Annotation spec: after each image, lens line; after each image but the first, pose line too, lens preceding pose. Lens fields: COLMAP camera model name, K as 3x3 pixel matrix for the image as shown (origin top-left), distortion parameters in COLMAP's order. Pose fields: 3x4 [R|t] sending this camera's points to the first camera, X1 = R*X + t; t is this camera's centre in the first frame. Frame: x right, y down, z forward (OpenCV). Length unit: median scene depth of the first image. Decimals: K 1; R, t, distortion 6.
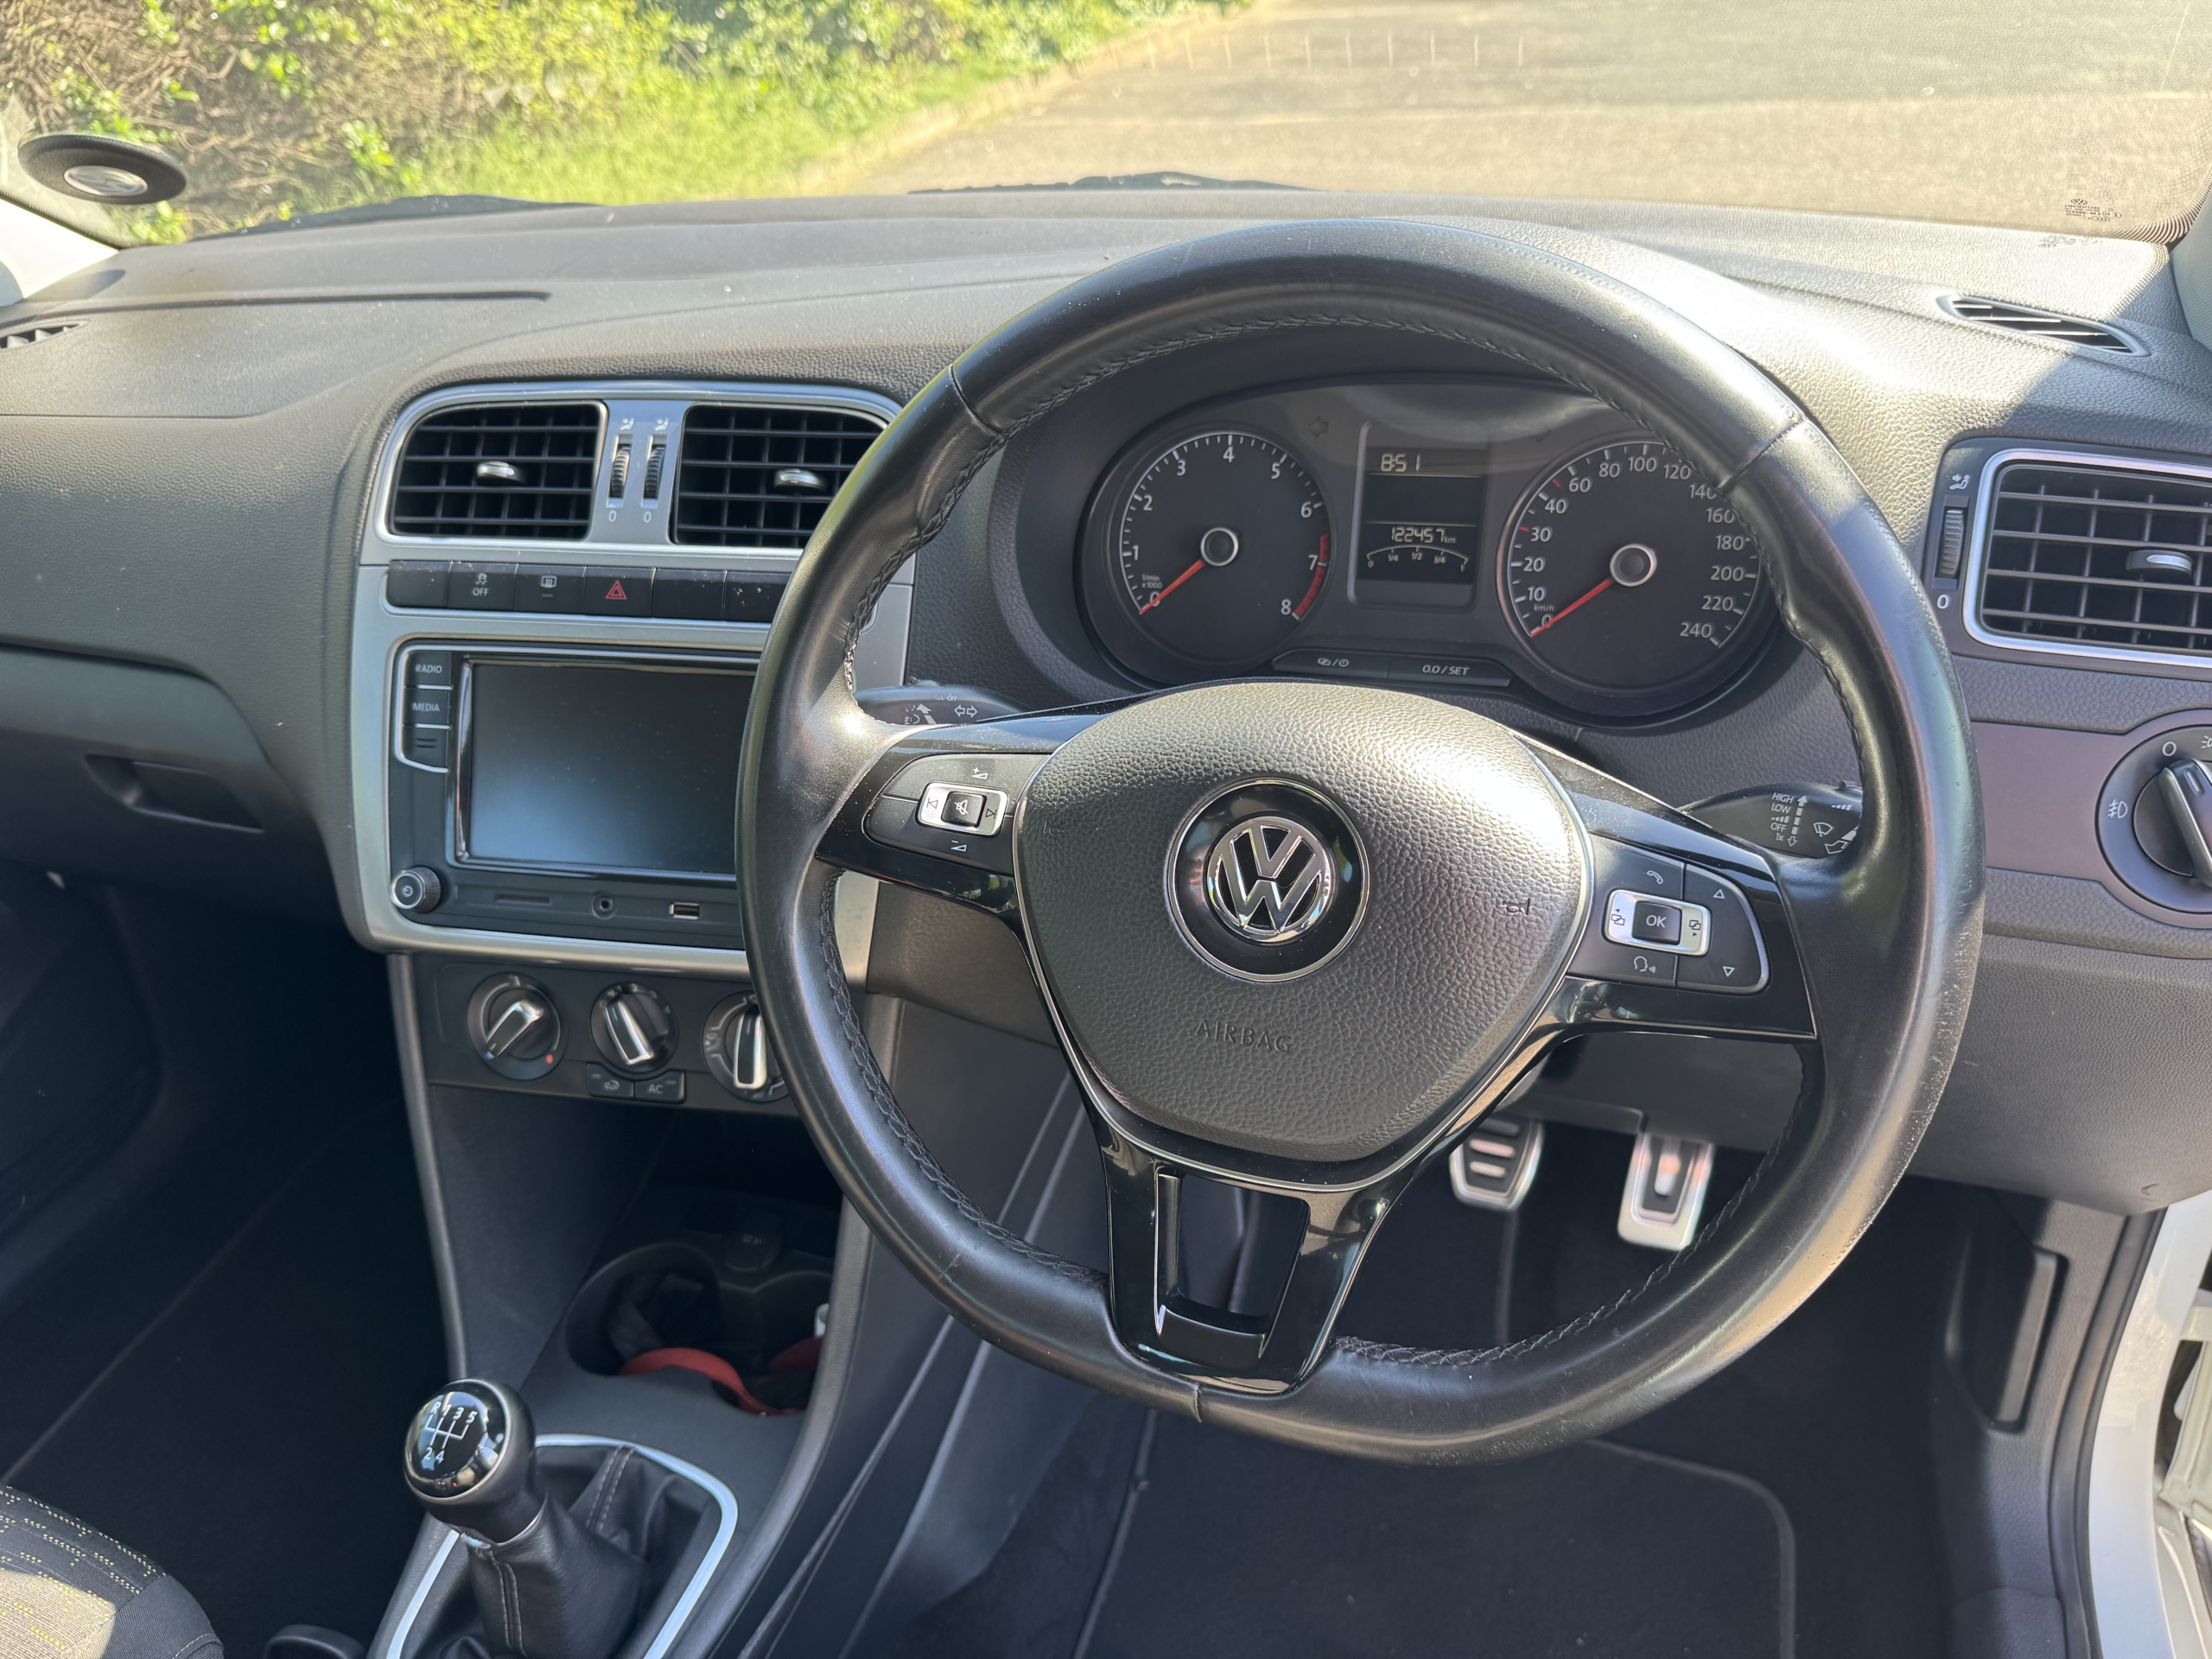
lens RADIAL K [[1527.4, 0, 1117.6], [0, 1527.4, 825.8], [0, 0, 1]] dist [0.174452, -0.253301]
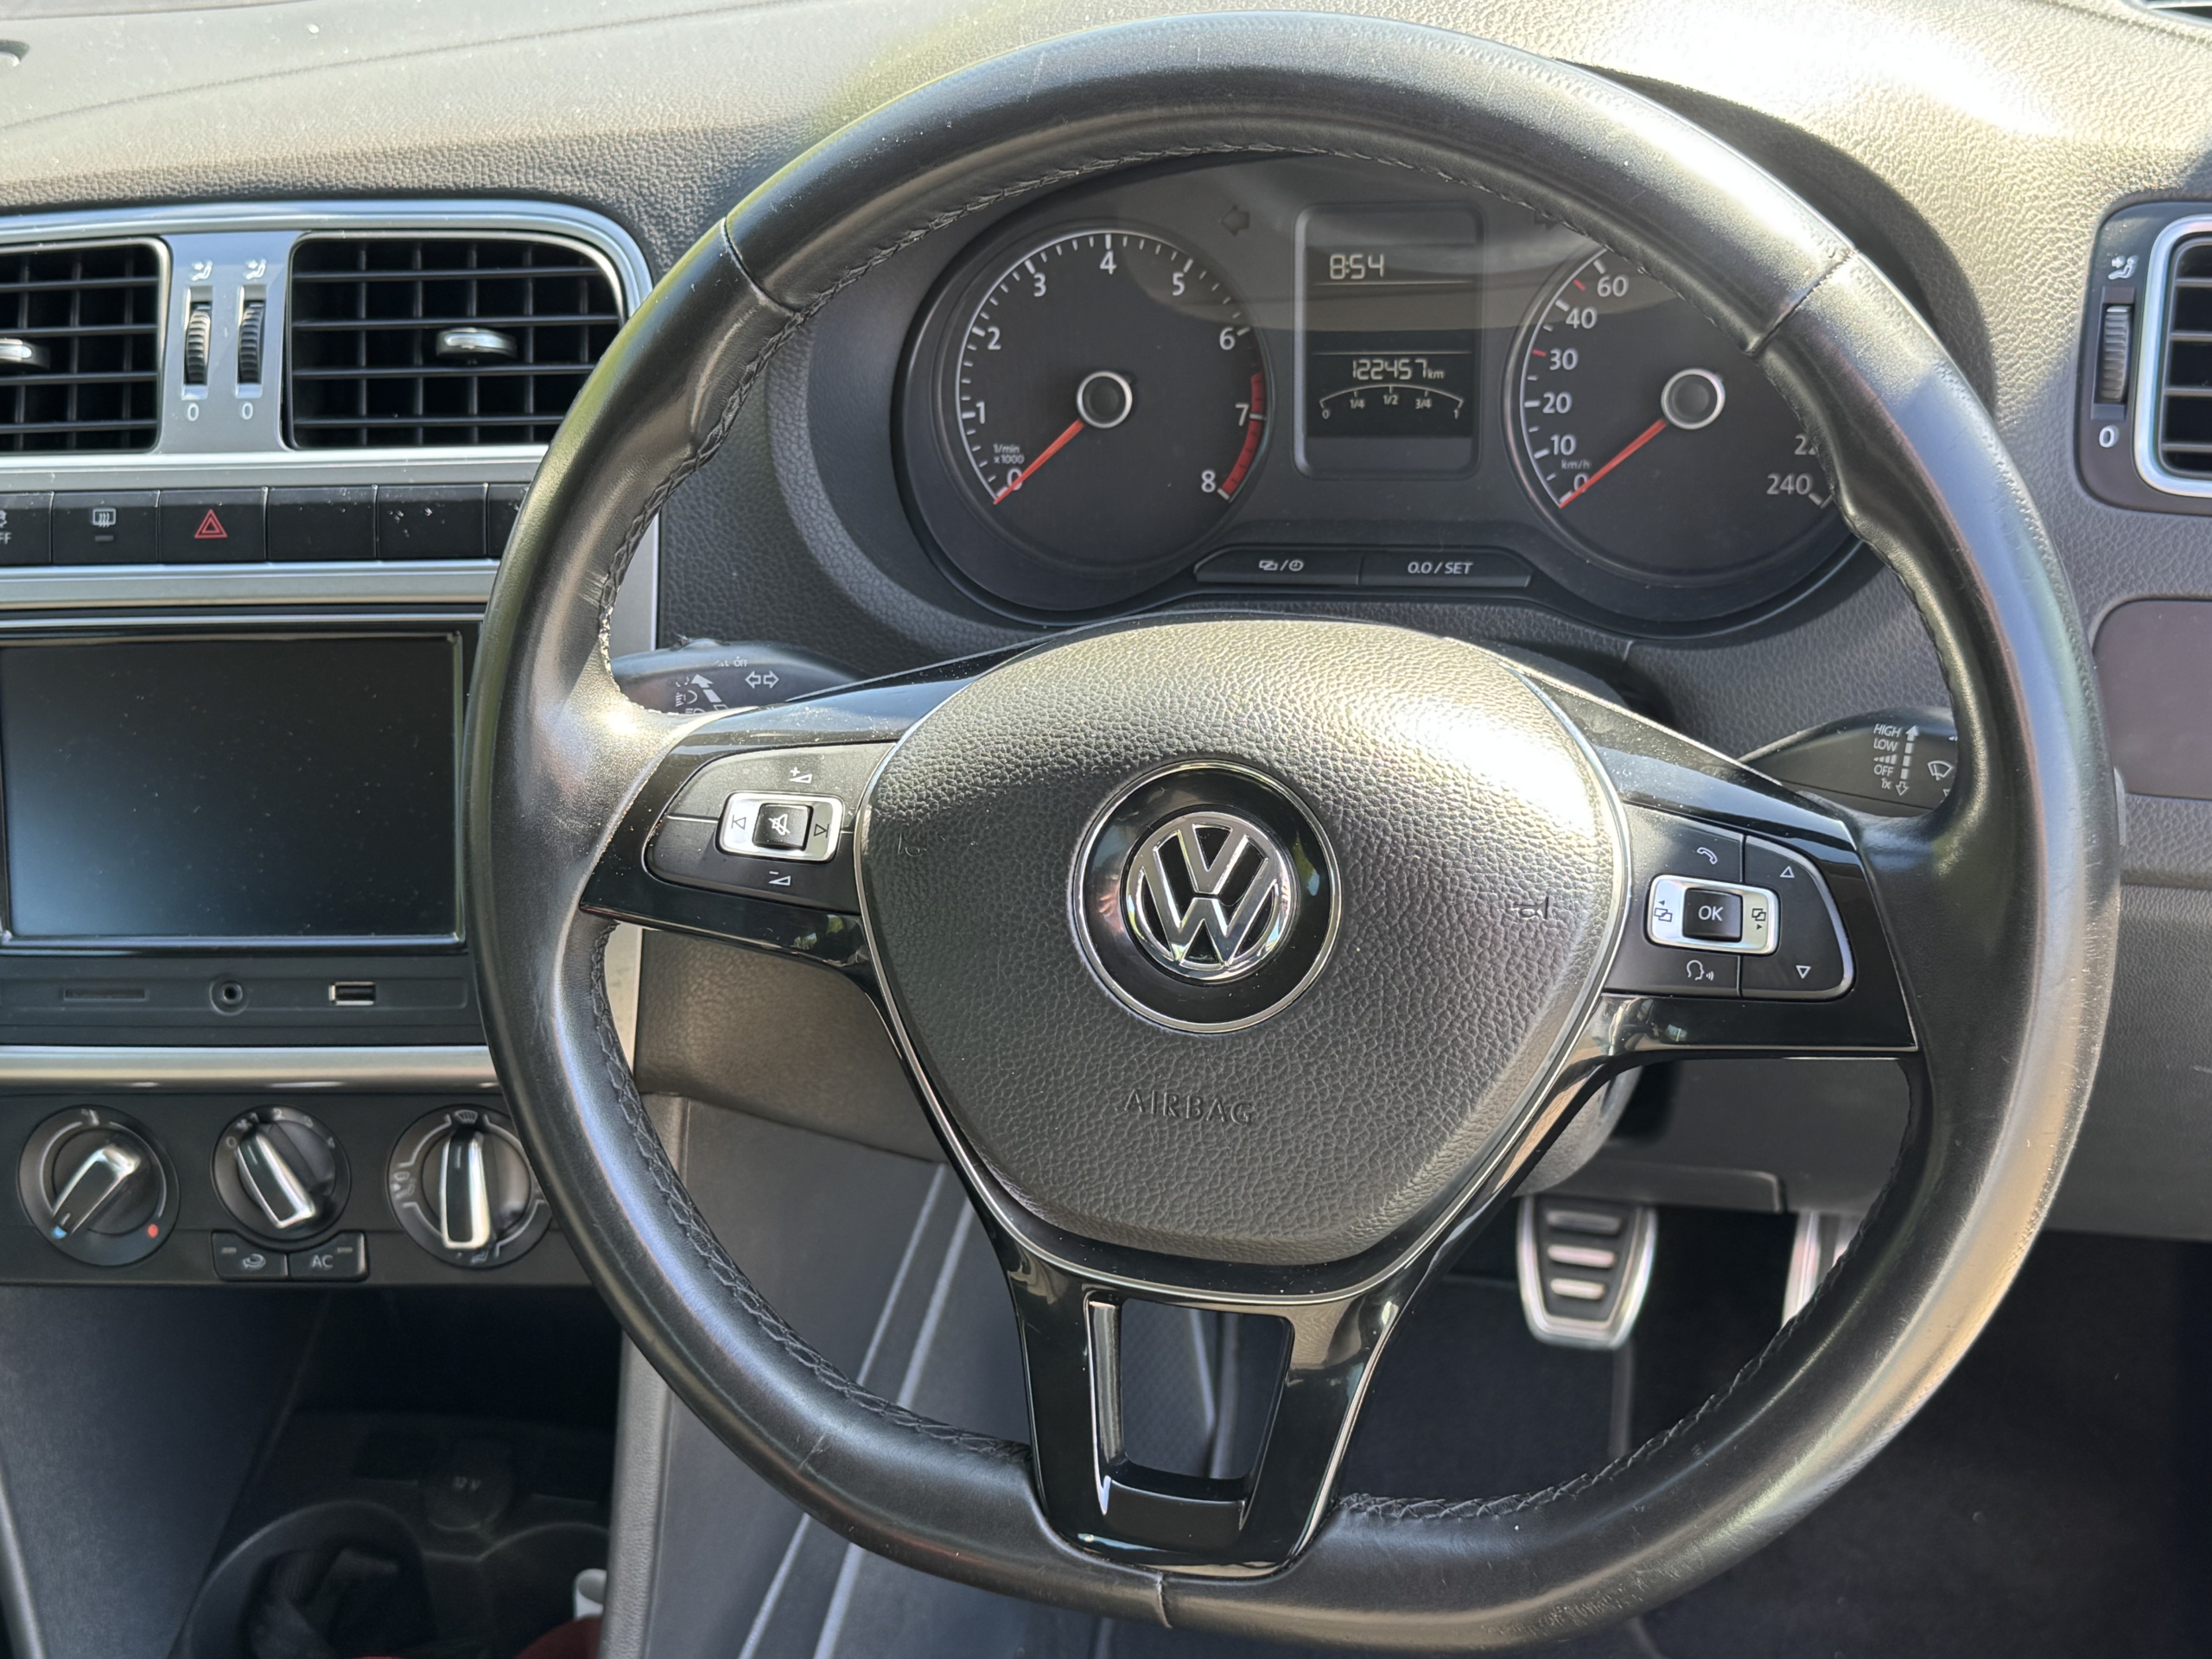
lens RADIAL K [[2793.7, 0, 1070.6], [0, 2793.7, 832.5], [0, 0, 1]] dist [0.157262, 0.069125]
pose [[0.996240, -0.074353, 0.044462, -0.023422], [0.073187, 0.996945, 0.027300, -0.033541], [-0.046356, -0.023943, 0.998638, -0.315497]]
